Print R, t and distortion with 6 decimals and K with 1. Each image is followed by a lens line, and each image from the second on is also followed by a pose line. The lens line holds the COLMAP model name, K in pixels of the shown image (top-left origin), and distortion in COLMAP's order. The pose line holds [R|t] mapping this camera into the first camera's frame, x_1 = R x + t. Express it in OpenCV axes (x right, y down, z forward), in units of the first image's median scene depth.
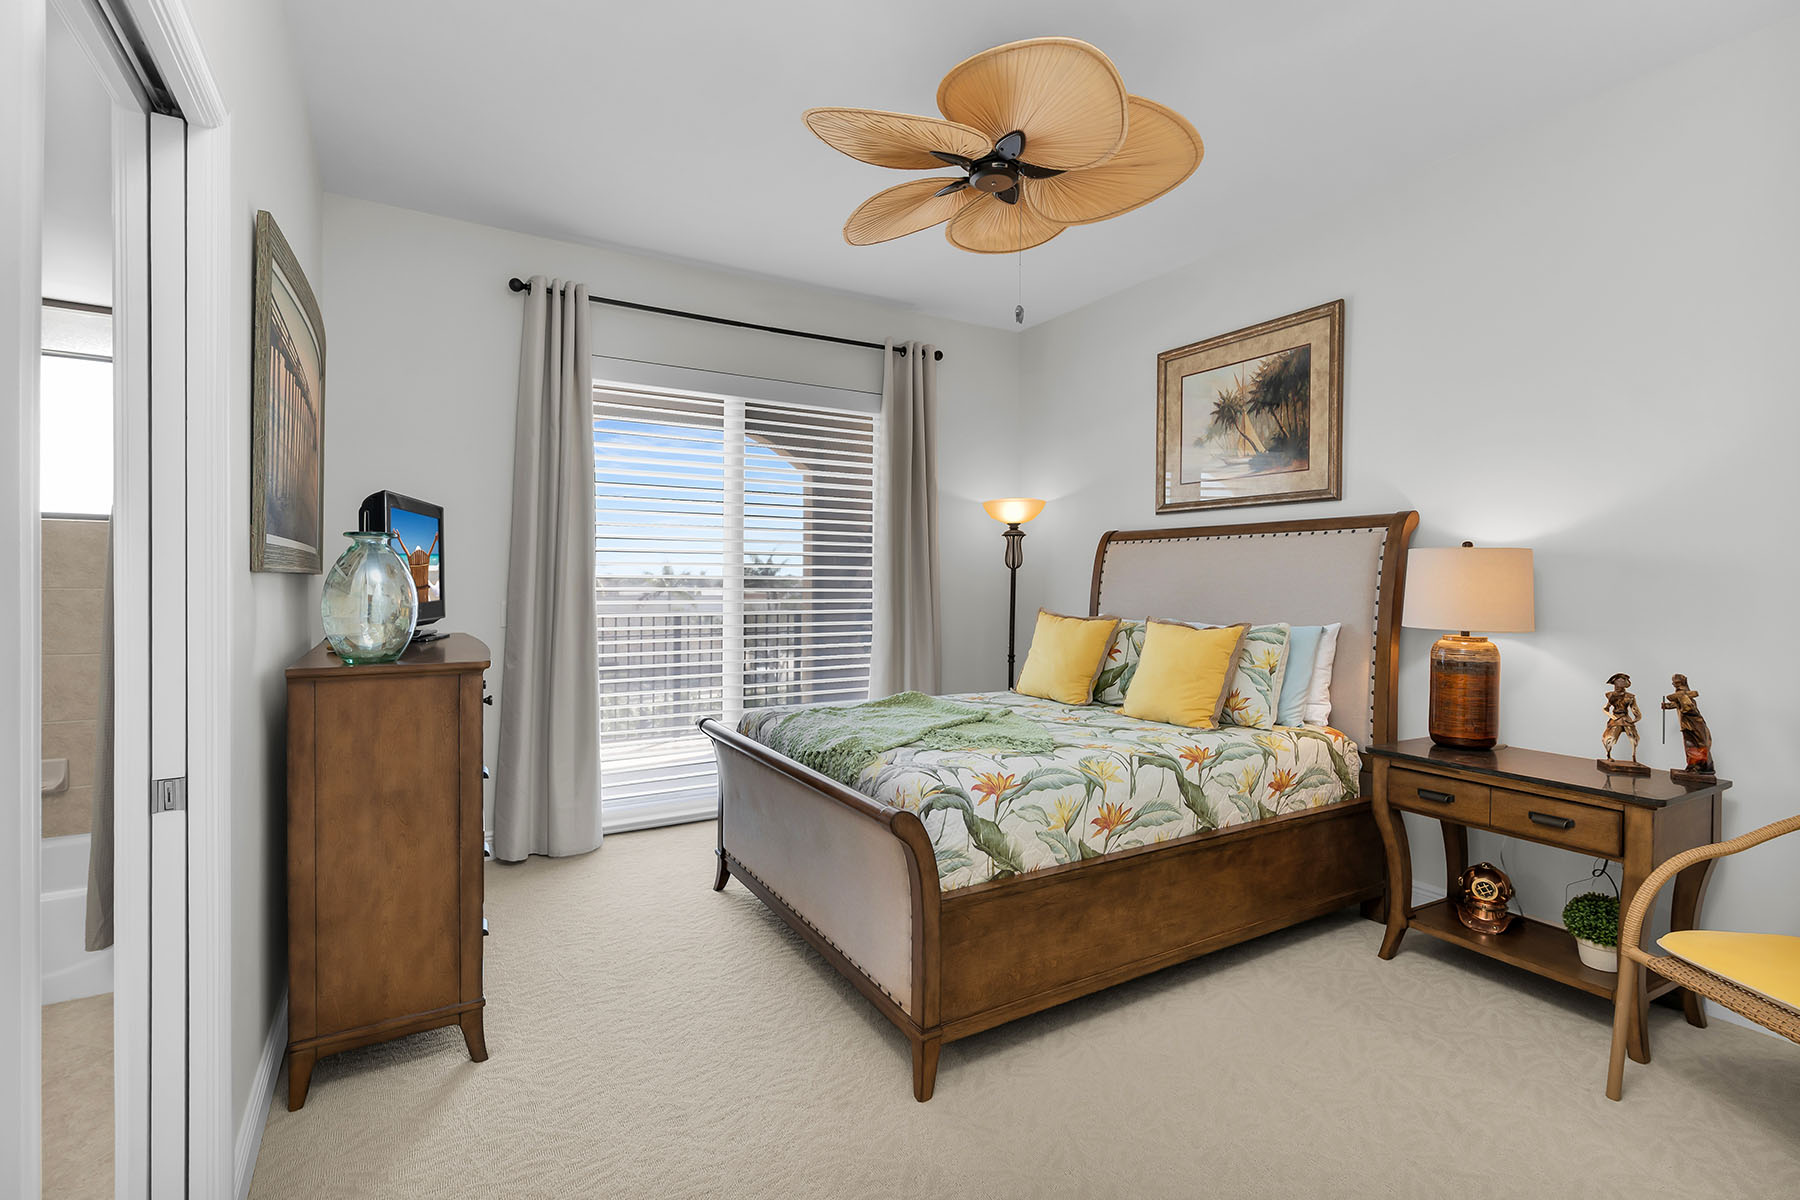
lens RADIAL K [[837.5, 0, 904.2], [0, 837.5, 593.4], [0, 0, 1]] dist [-0.000682, 0.000033]
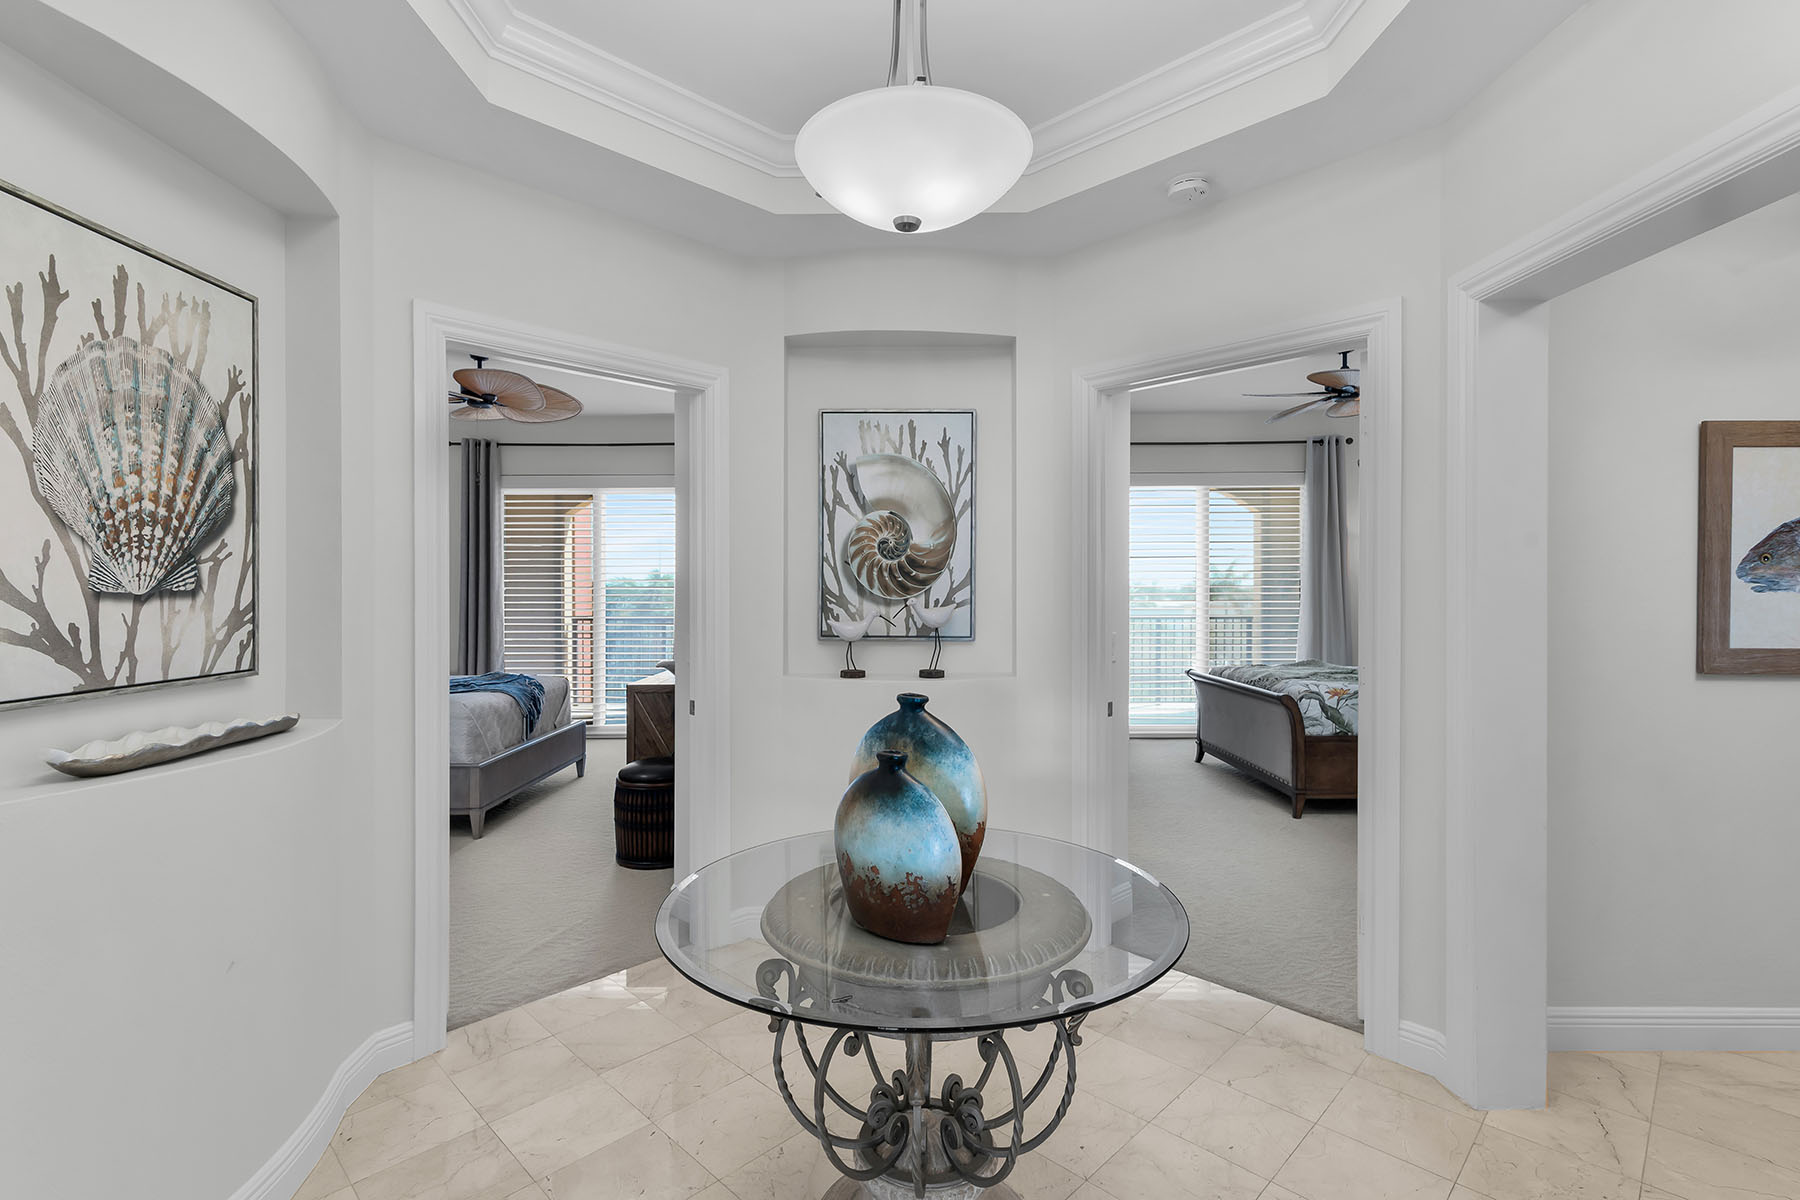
lens RADIAL K [[837.5, 0, 893.5], [0, 837.5, 606.3], [0, 0, 1]] dist [-0.000682, 0.000033]
pose [[0.857812, 0.001887, -0.513959, 0.235530], [0.002382, 0.999968, 0.007648, -0.011420], [0.513957, -0.007785, 0.857780, -1.441921]]
